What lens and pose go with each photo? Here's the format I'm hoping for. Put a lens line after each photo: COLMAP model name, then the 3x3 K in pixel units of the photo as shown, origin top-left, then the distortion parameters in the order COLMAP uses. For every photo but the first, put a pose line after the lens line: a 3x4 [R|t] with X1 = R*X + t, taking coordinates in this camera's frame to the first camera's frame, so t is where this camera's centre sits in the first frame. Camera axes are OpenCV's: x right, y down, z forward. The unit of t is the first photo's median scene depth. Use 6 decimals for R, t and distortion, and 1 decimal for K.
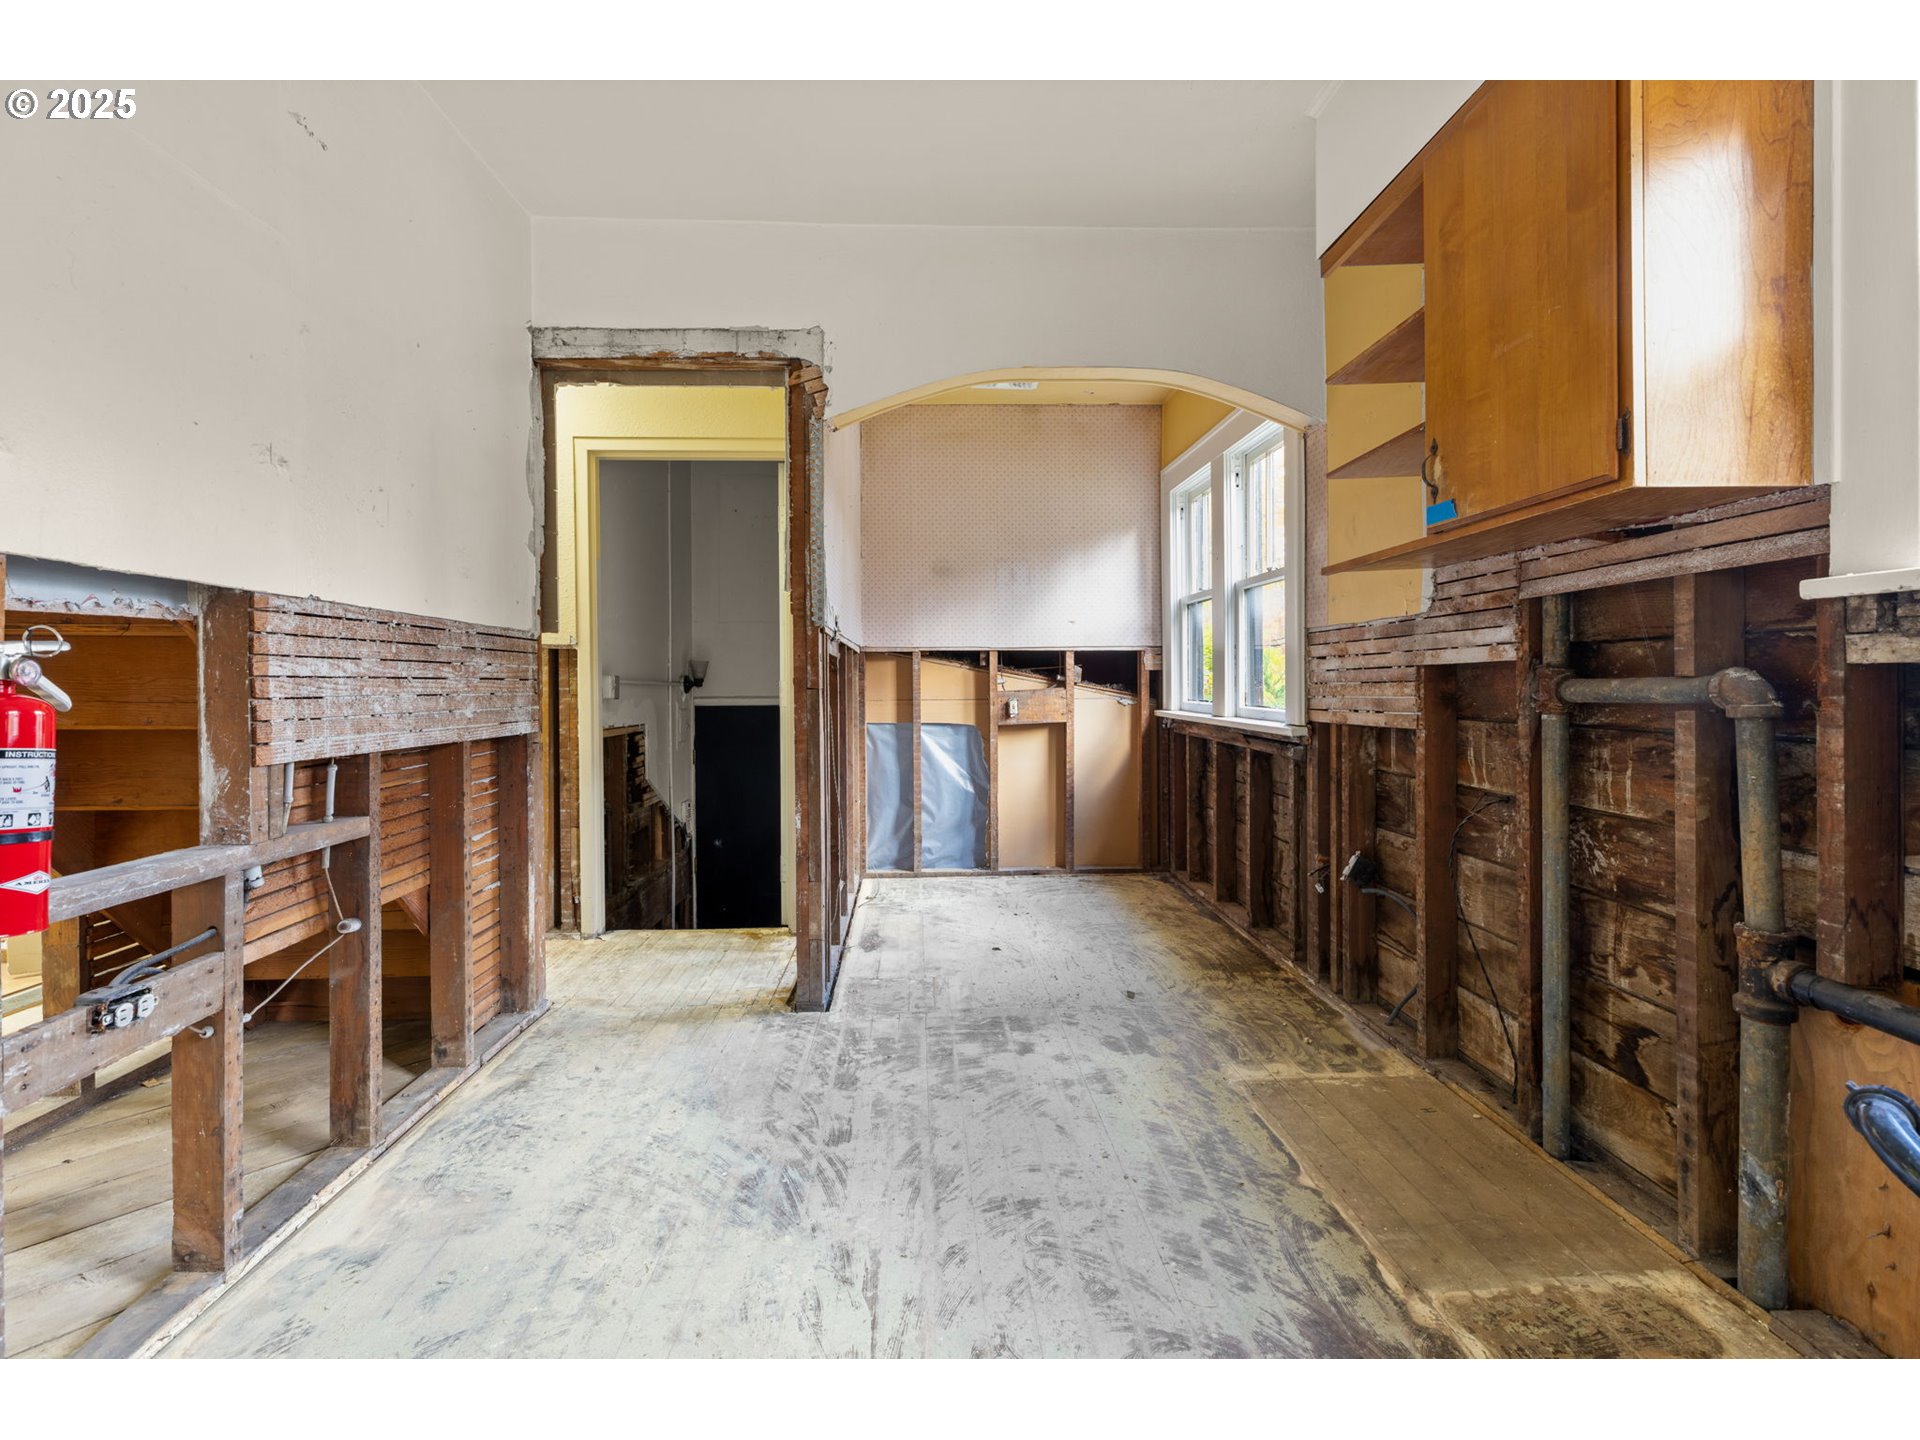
lens RADIAL K [[858.0, 0, 955.1], [0, 858.0, 695.7], [0, 0, 1]] dist [0.003118, -0.000376]
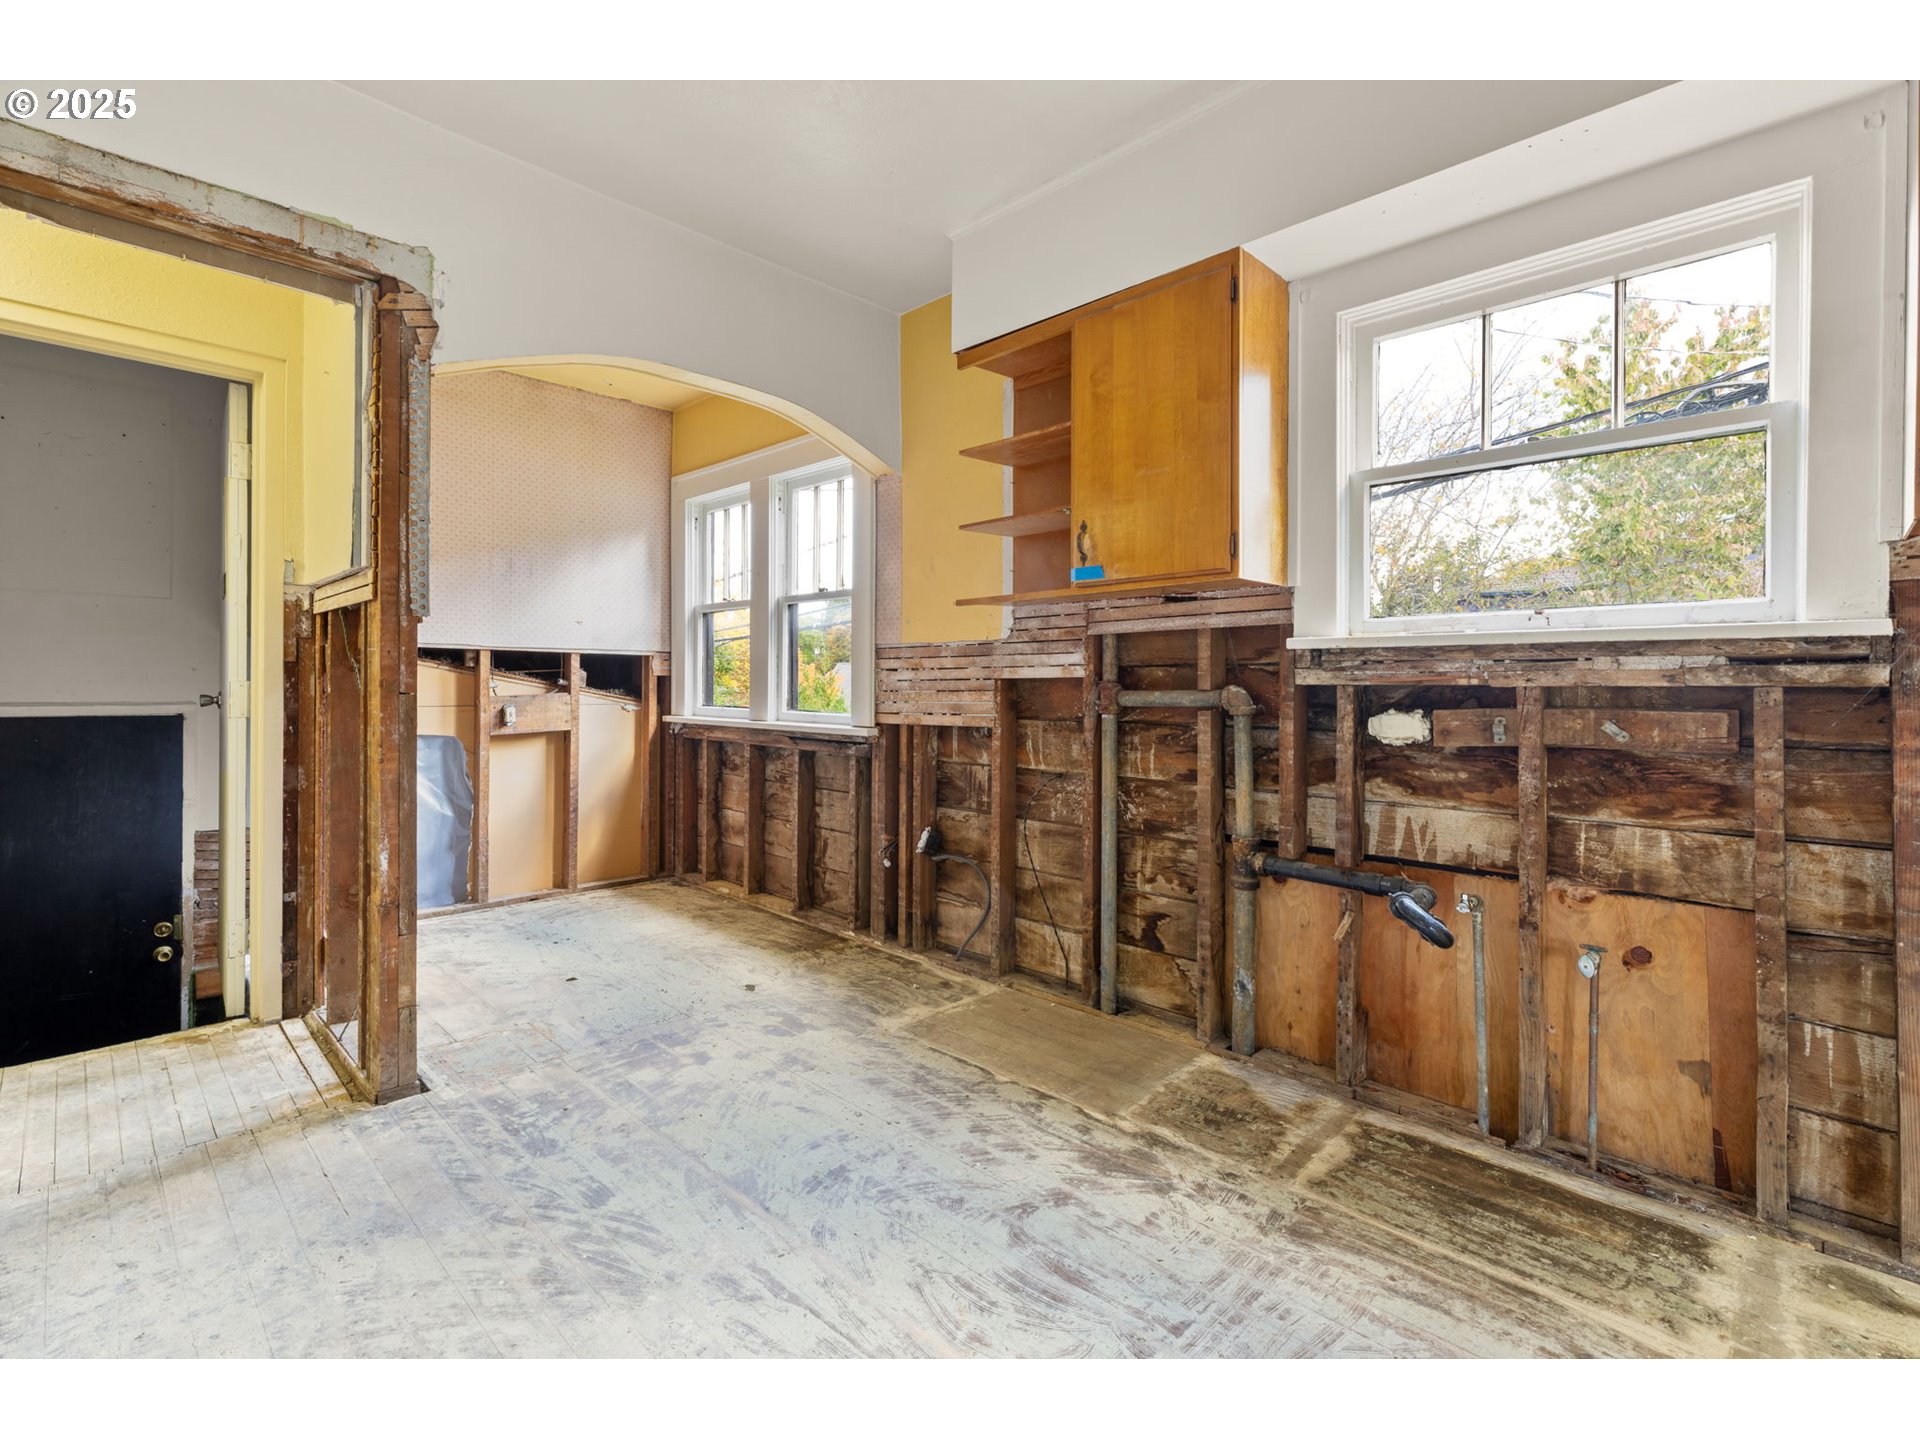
lens RADIAL K [[858.0, 0, 955.1], [0, 858.0, 695.7], [0, 0, 1]] dist [0.003118, -0.000376]
pose [[0.736421, 0.003906, 0.676512, -0.404538], [0.000008, 0.999983, -0.005783, -0.001484], [-0.676524, 0.004264, 0.736409, 0.075798]]
